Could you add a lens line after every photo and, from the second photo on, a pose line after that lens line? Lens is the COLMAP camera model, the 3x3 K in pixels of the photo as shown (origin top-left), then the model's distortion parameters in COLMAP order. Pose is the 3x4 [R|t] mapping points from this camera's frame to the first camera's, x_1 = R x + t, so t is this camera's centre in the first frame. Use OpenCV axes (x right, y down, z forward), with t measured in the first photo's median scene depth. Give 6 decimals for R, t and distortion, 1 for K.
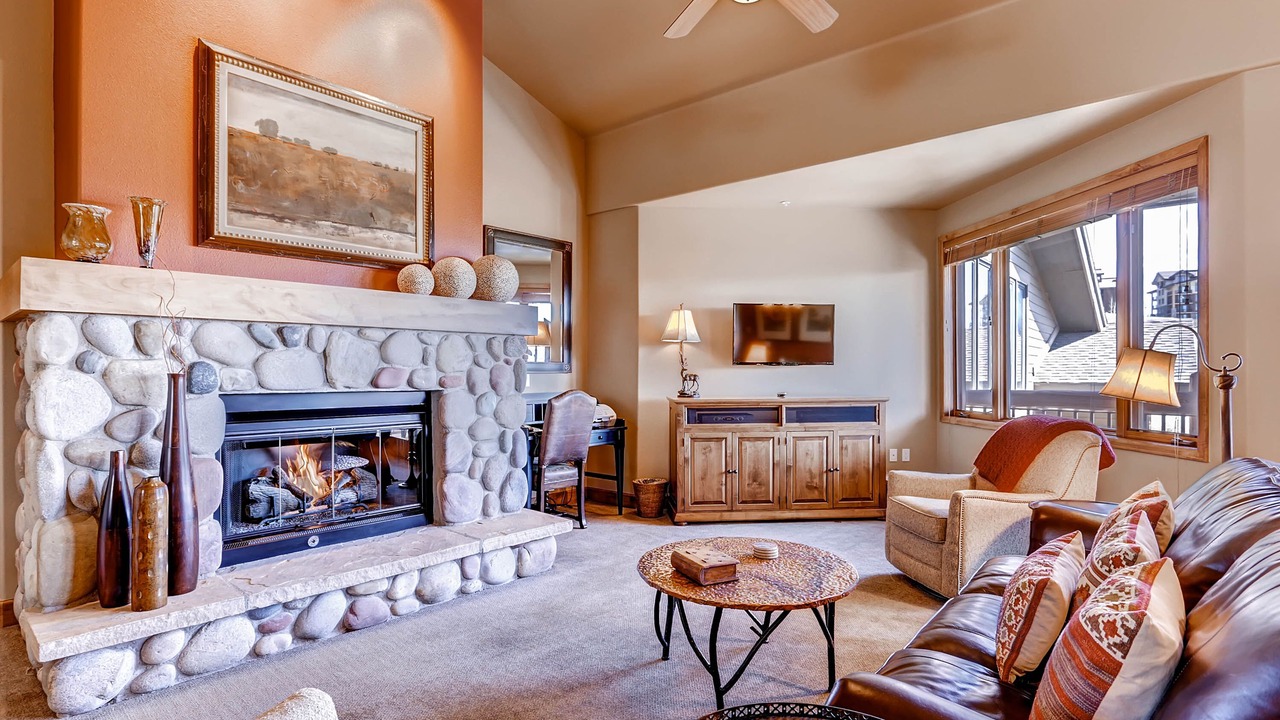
lens RADIAL K [[631.8, 0, 642.3], [0, 631.8, 369.9], [0, 0, 1]] dist [-0.004396, 0.000083]
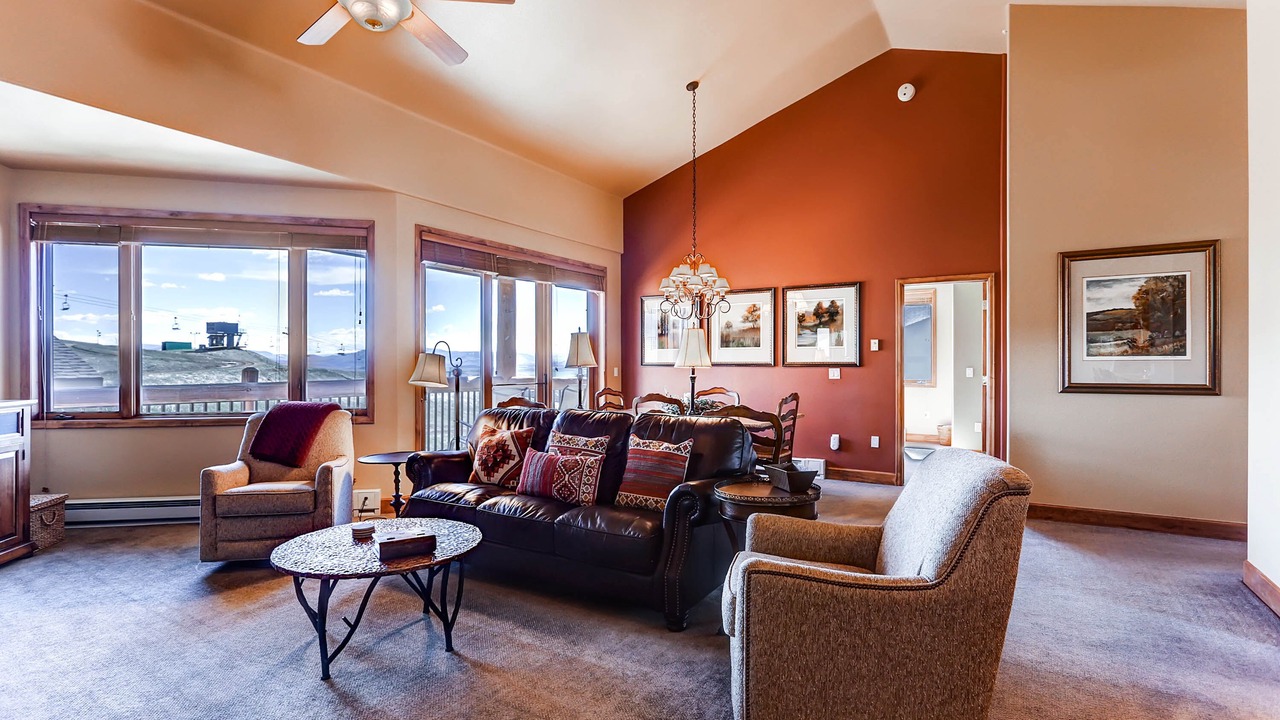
lens RADIAL K [[631.8, 0, 642.3], [0, 631.8, 369.9], [0, 0, 1]] dist [-0.004396, 0.000083]
pose [[-0.152484, -0.002526, 0.988303, -0.515455], [0.000474, 0.999996, 0.002629, 0.003432], [-0.988306, 0.000870, -0.152482, 0.366276]]
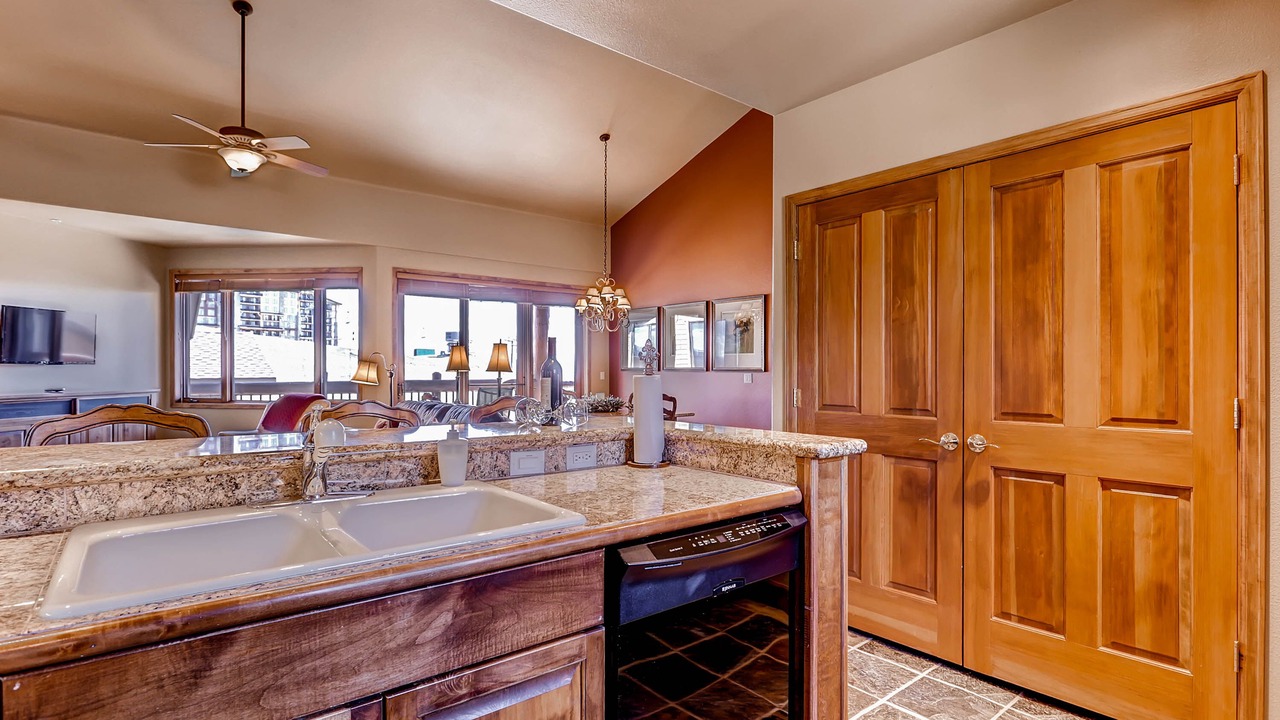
lens RADIAL K [[631.8, 0, 642.3], [0, 631.8, 369.9], [0, 0, 1]] dist [-0.004396, 0.000083]
pose [[0.185824, 0.002976, 0.982579, -0.741153], [-0.005004, 0.999985, -0.002083, -0.000393], [-0.982570, -0.004530, 0.185836, -0.267112]]
